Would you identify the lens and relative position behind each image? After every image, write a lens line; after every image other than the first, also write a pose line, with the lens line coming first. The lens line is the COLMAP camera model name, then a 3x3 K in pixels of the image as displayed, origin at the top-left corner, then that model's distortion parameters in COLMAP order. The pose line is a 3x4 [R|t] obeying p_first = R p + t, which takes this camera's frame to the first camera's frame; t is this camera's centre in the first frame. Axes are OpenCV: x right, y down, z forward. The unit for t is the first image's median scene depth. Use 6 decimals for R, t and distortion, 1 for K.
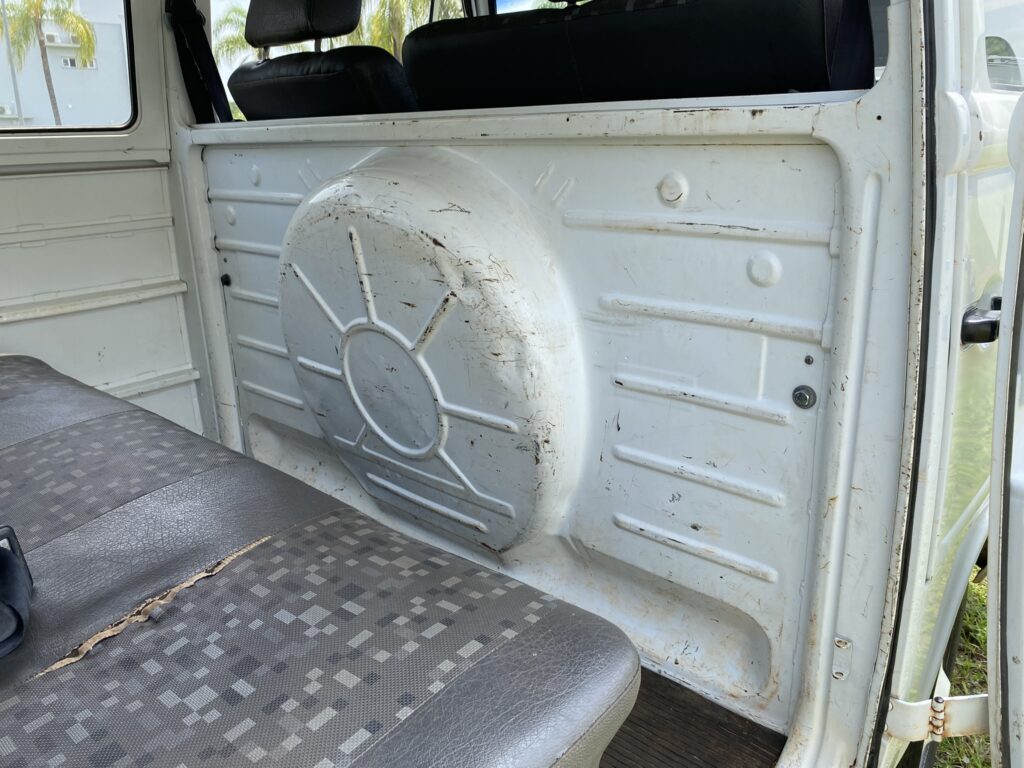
lens RADIAL K [[775.5, 0, 512.0], [0, 775.5, 384.0], [0, 0, 1]] dist [0.055543, -0.039822]
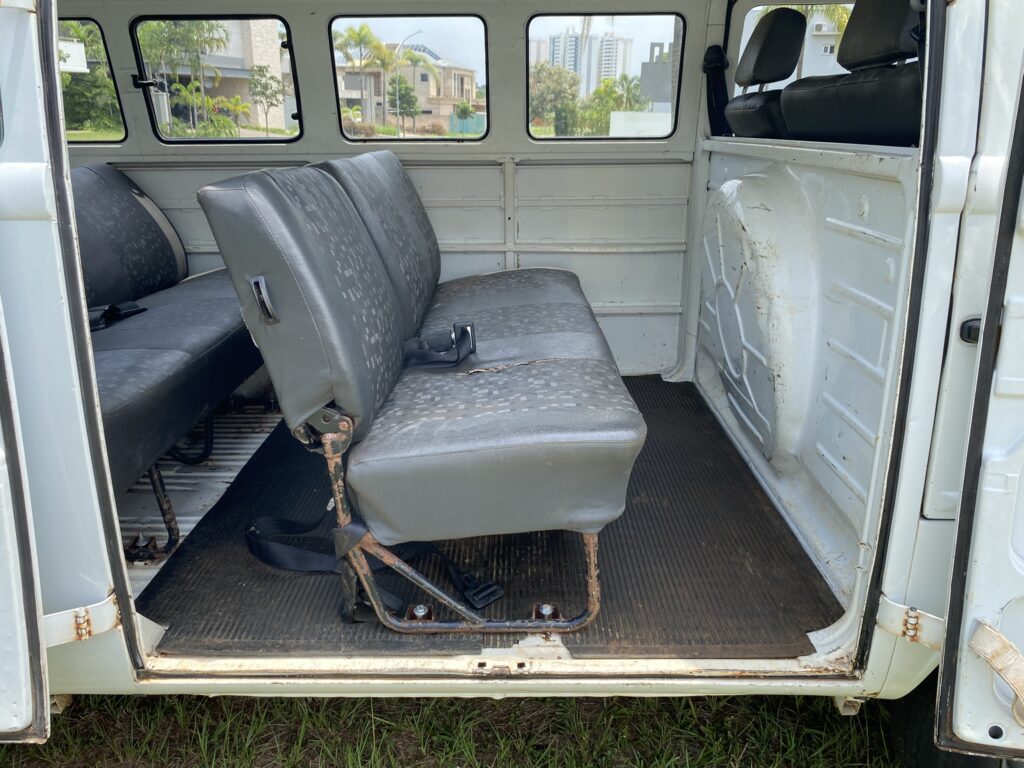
lens RADIAL K [[788.4, 0, 512.0], [0, 788.4, 384.0], [0, 0, 1]] dist [0.020694, -0.029917]
pose [[0.665088, 0.252102, -0.702925, 0.753146], [-0.238397, 0.963717, 0.120070, 0.032068], [0.707690, 0.087718, 0.701056, -0.362416]]
